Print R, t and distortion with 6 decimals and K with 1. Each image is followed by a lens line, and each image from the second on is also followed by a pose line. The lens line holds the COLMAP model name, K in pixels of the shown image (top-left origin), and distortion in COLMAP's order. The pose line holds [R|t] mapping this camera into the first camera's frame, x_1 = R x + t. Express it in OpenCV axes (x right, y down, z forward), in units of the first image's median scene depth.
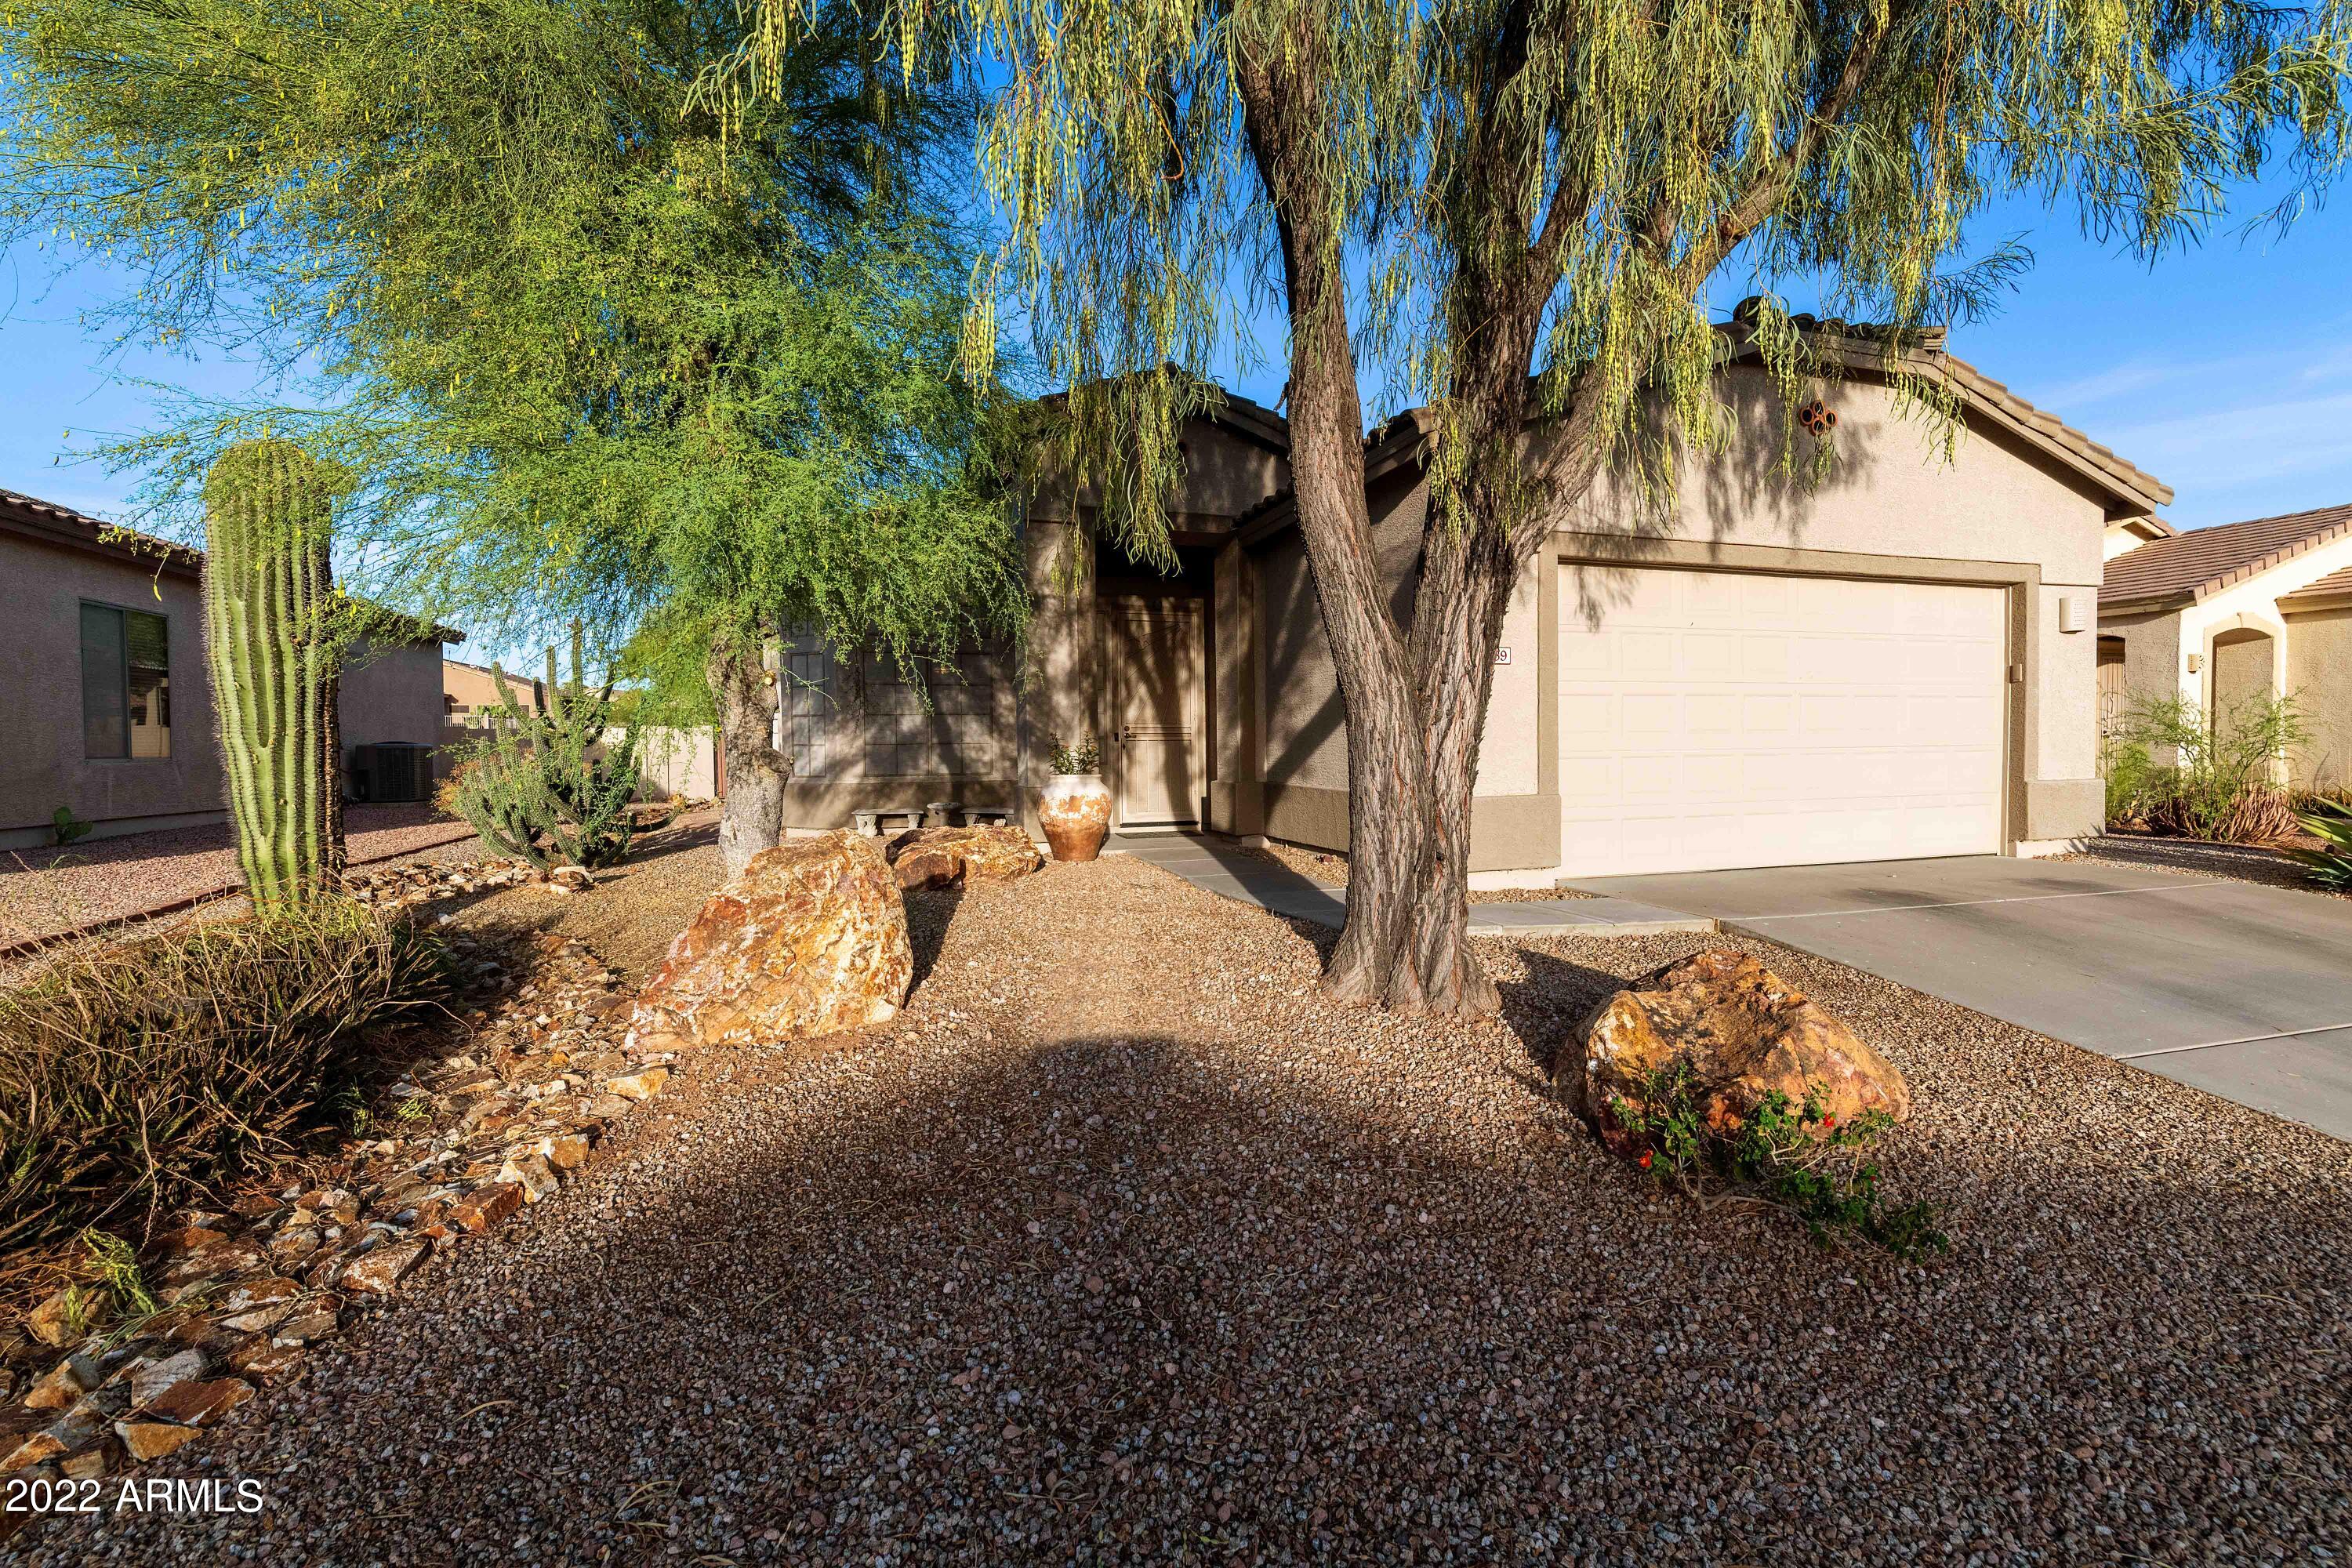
lens RADIAL K [[1051.6, 0, 1188.3], [0, 1051.6, 774.9], [0, 0, 1]] dist [0.002341, -0.000035]
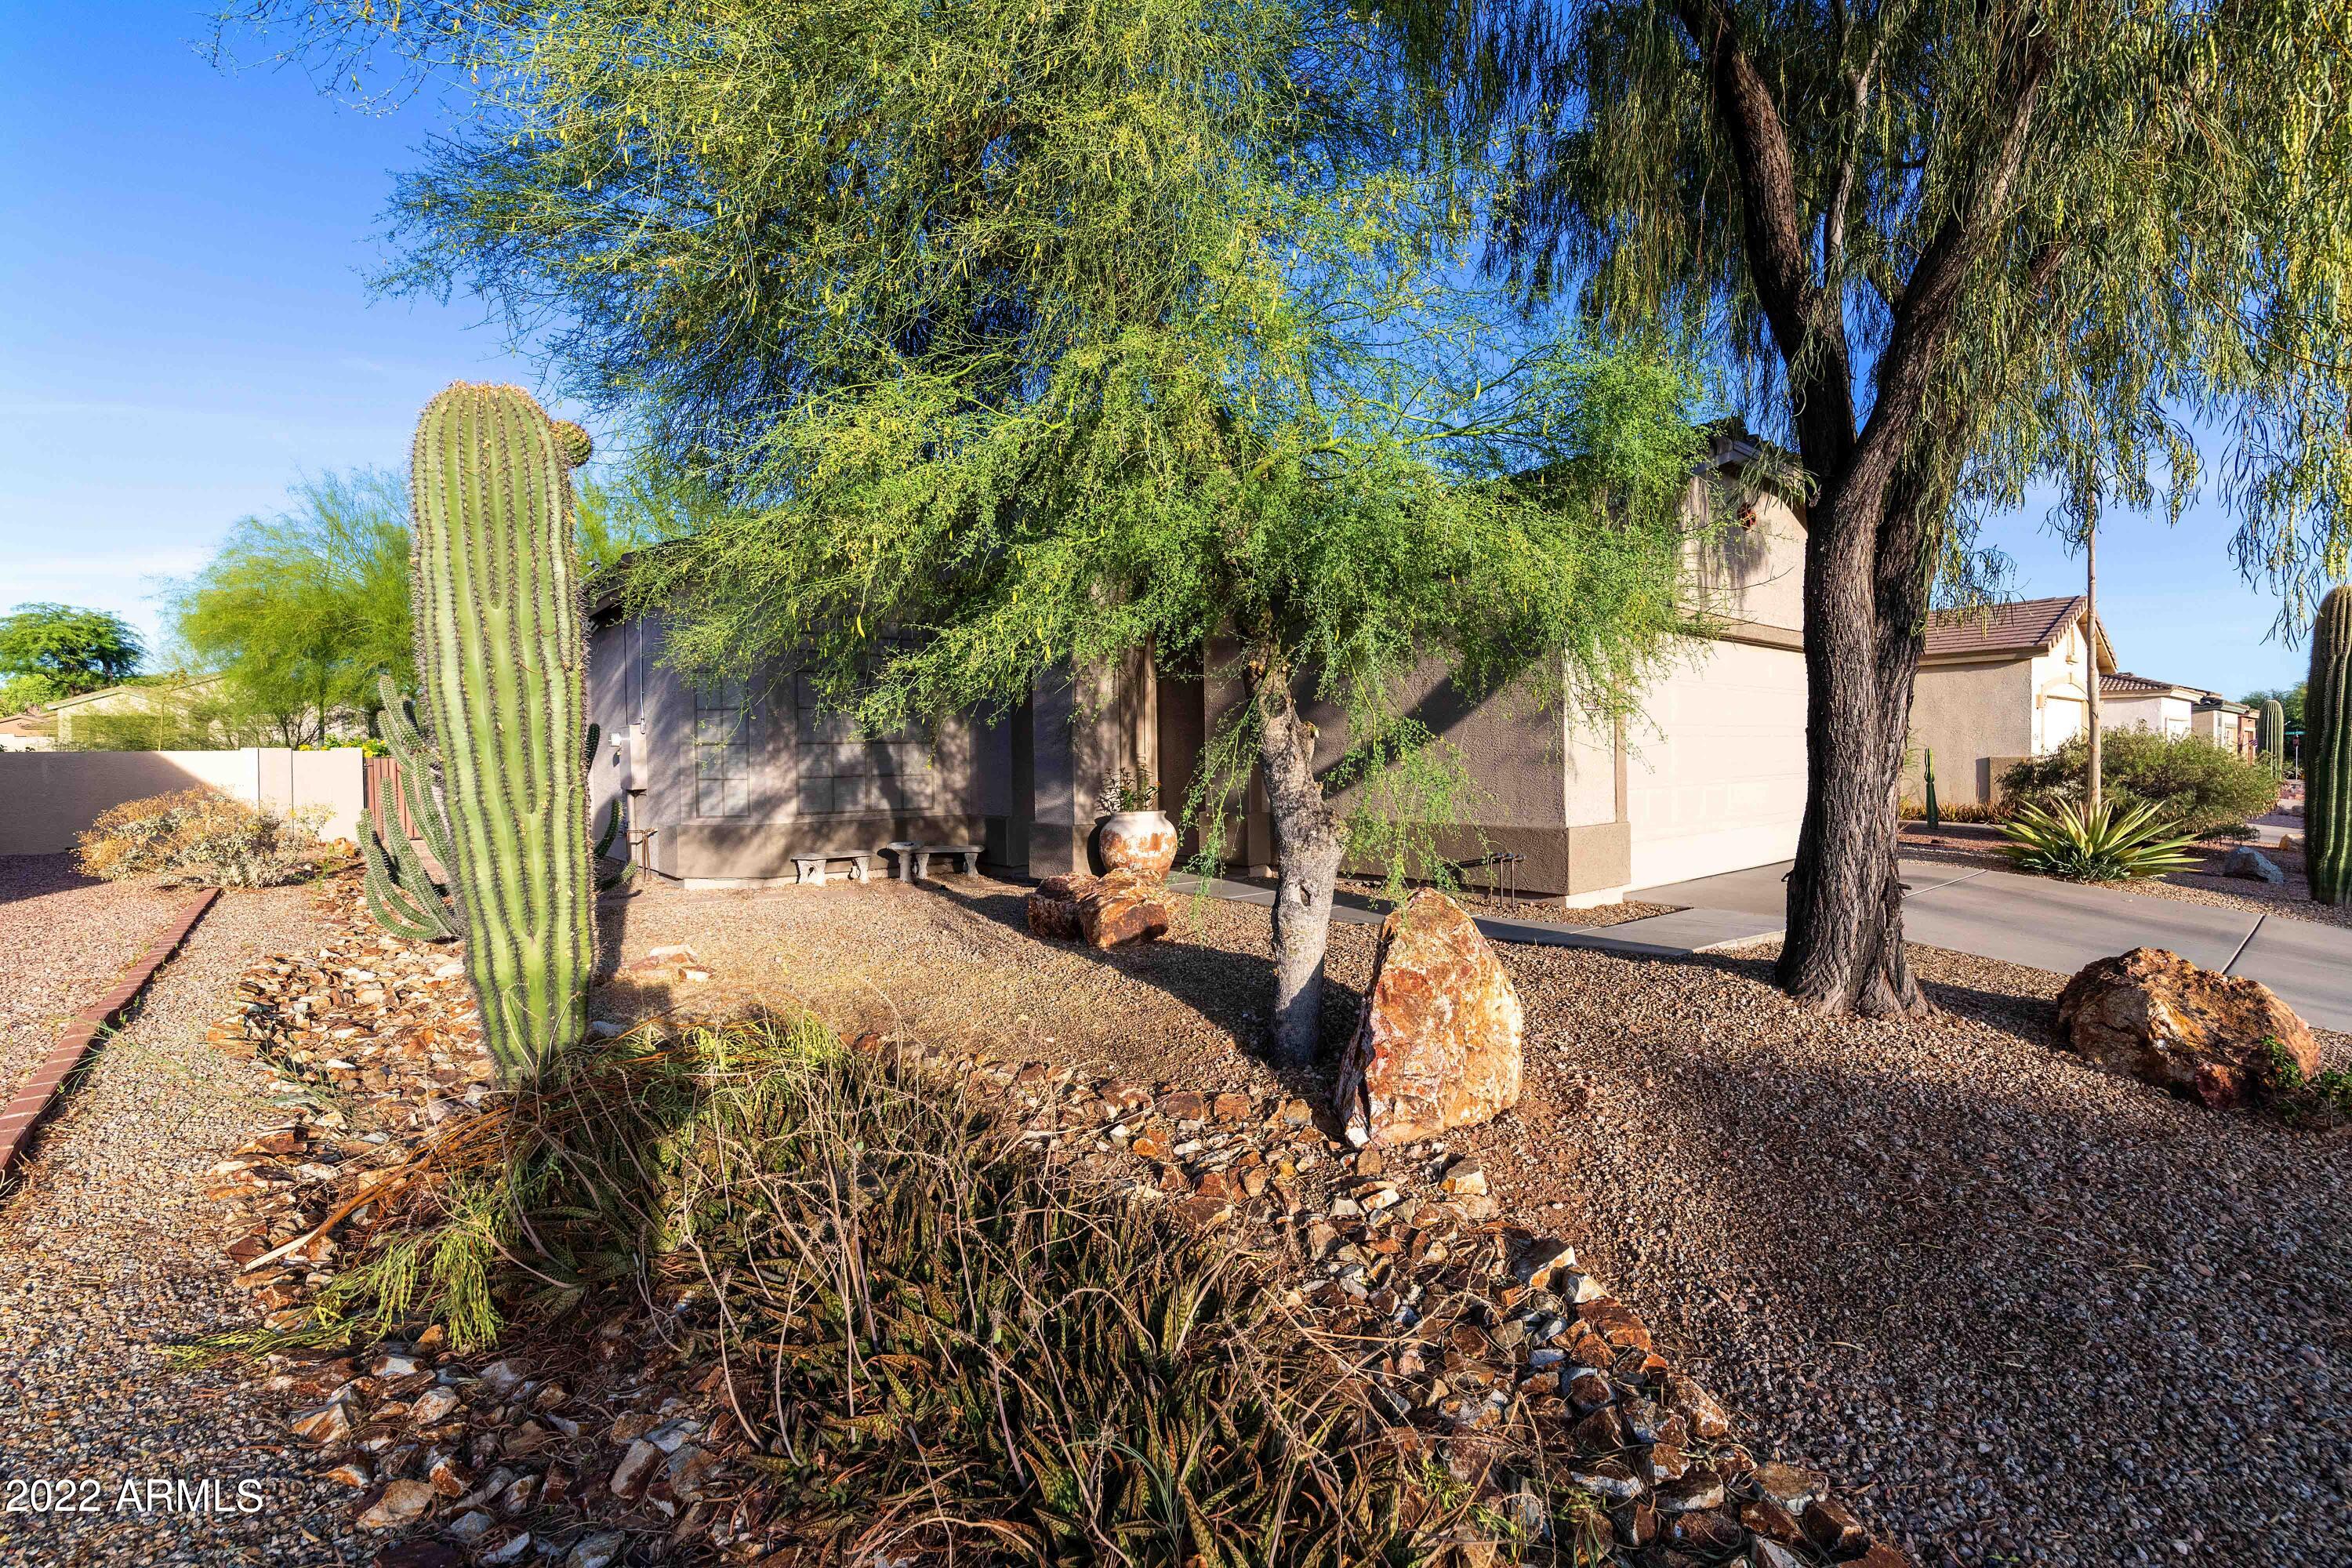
lens RADIAL K [[1051.6, 0, 1187.5], [0, 1051.6, 771.6], [0, 0, 1]] dist [0.002341, -0.000035]
pose [[0.919227, -0.009555, 0.393611, -0.356219], [0.015435, 0.999812, -0.011776, -0.018998], [-0.393425, 0.016900, 0.919202, 0.075990]]
